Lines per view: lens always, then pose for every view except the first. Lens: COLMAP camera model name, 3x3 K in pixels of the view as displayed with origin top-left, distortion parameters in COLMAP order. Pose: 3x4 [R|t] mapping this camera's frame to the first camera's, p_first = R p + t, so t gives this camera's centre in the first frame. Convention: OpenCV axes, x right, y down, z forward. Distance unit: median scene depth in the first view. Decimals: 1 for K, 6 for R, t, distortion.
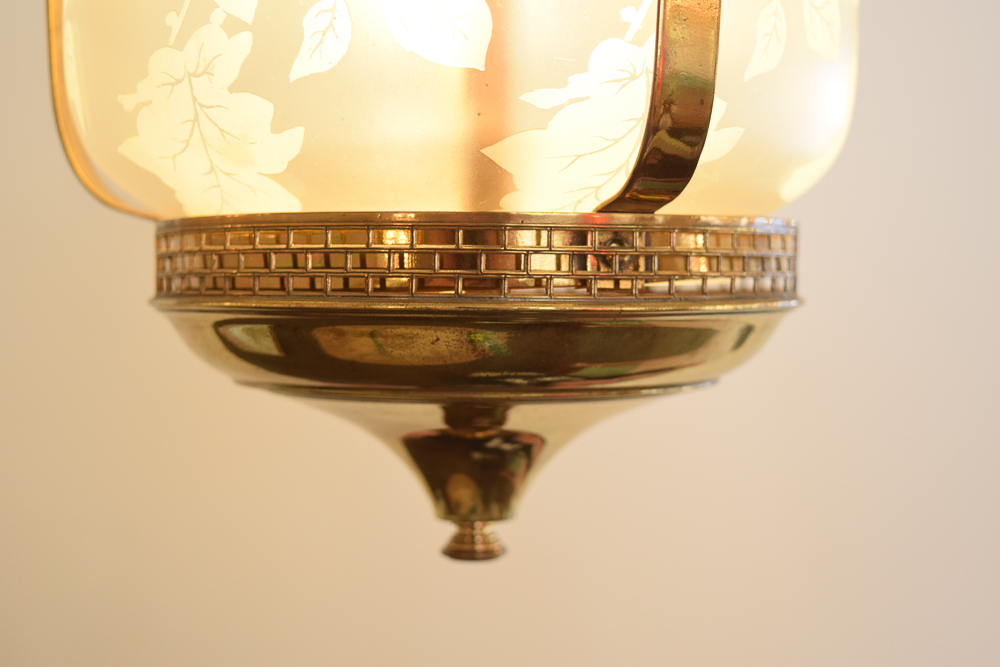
lens RADIAL K [[1624.2, 0, 501.1], [0, 1624.2, 334.0], [0, 0, 1]] dist [0.039676, 0.000000]
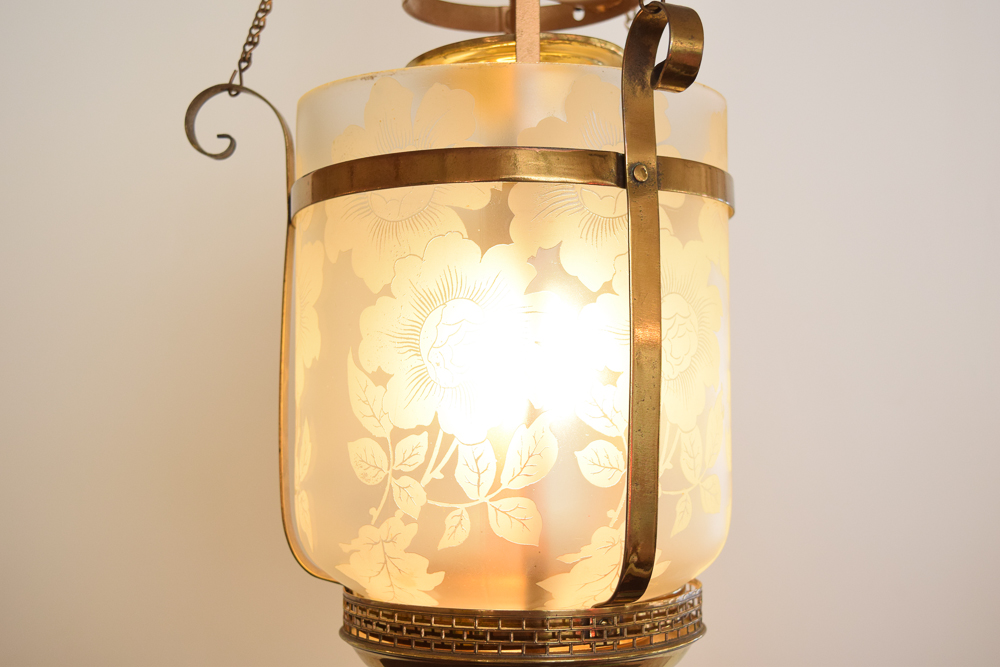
lens RADIAL K [[1393.6, 0, 499.2], [0, 1393.6, 329.5], [0, 0, 1]] dist [-0.026126, 0.000000]
pose [[0.999629, -0.008059, 0.026014, -0.094218], [0.010129, 0.996705, -0.080475, -0.272860], [-0.025280, 0.080709, 0.996417, -0.656813]]
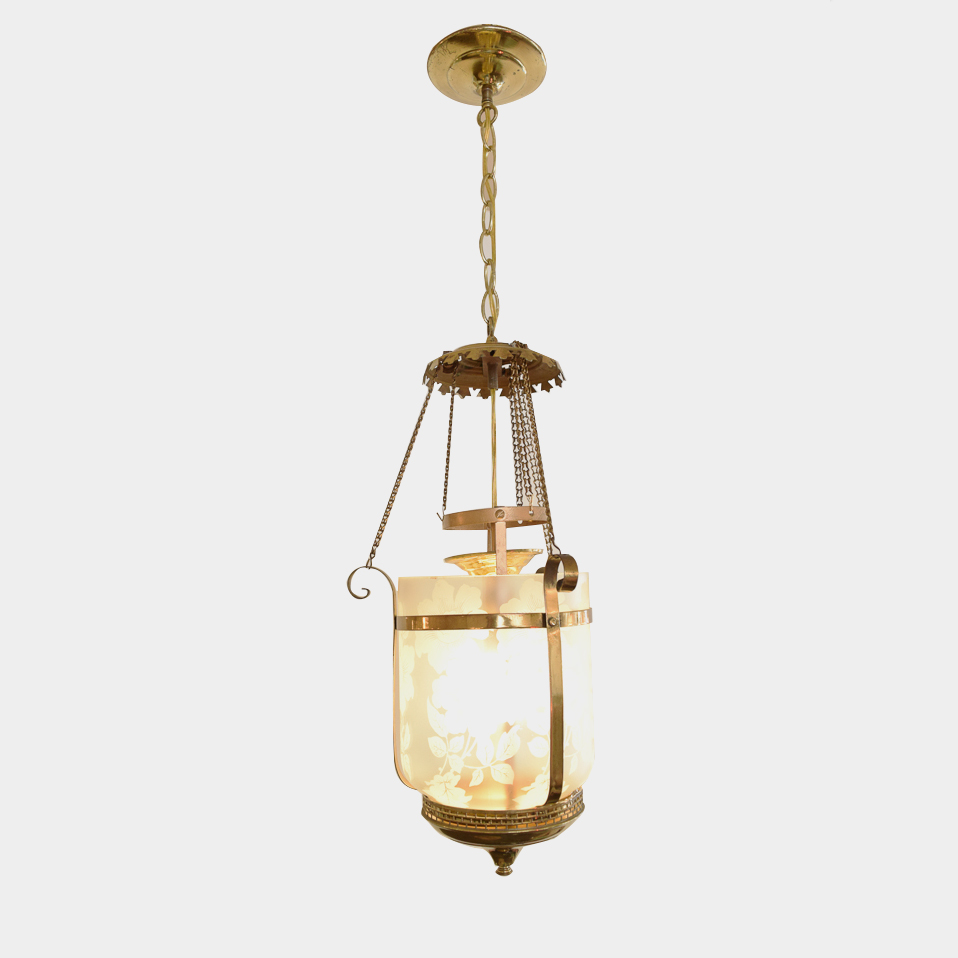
lens RADIAL K [[793.4, 0, 483.2], [0, 793.4, 482.6], [0, 0, 1]] dist [-0.081661, 0.006124]
pose [[0.997894, -0.024946, 0.059883, -0.193025], [0.033946, 0.987435, -0.154334, -0.627298], [-0.055280, 0.156041, 0.986202, -1.229303]]
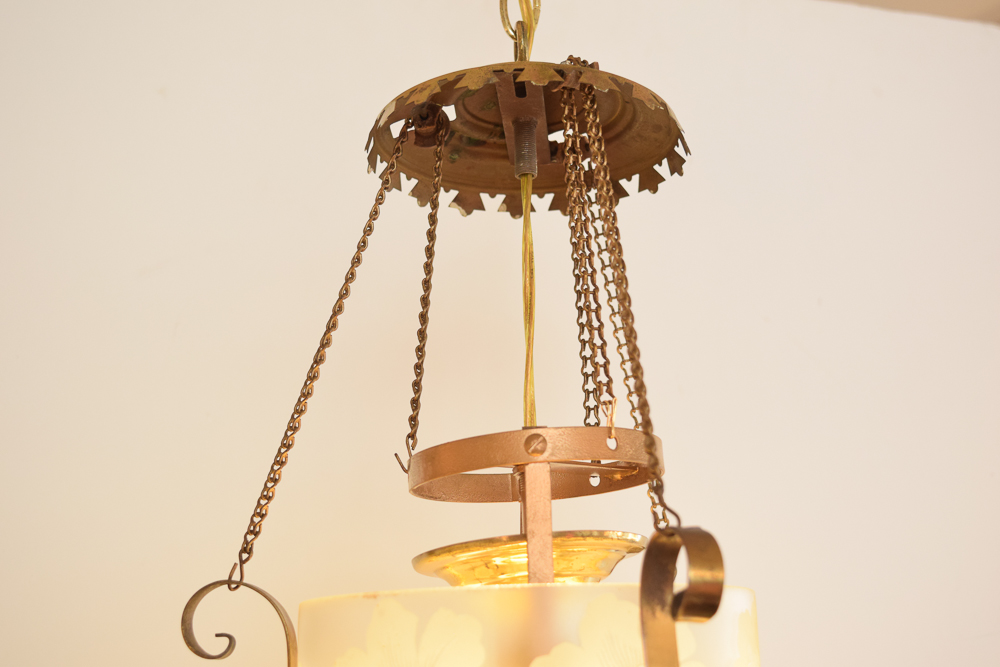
lens RADIAL K [[1393.6, 0, 510.2], [0, 1393.6, 329.2], [0, 0, 1]] dist [-0.026126, 0.000000]
pose [[0.999380, -0.032759, 0.012905, -0.058274], [0.035085, 0.957319, -0.286896, -0.542143], [-0.002955, 0.287171, 0.957875, -0.605921]]
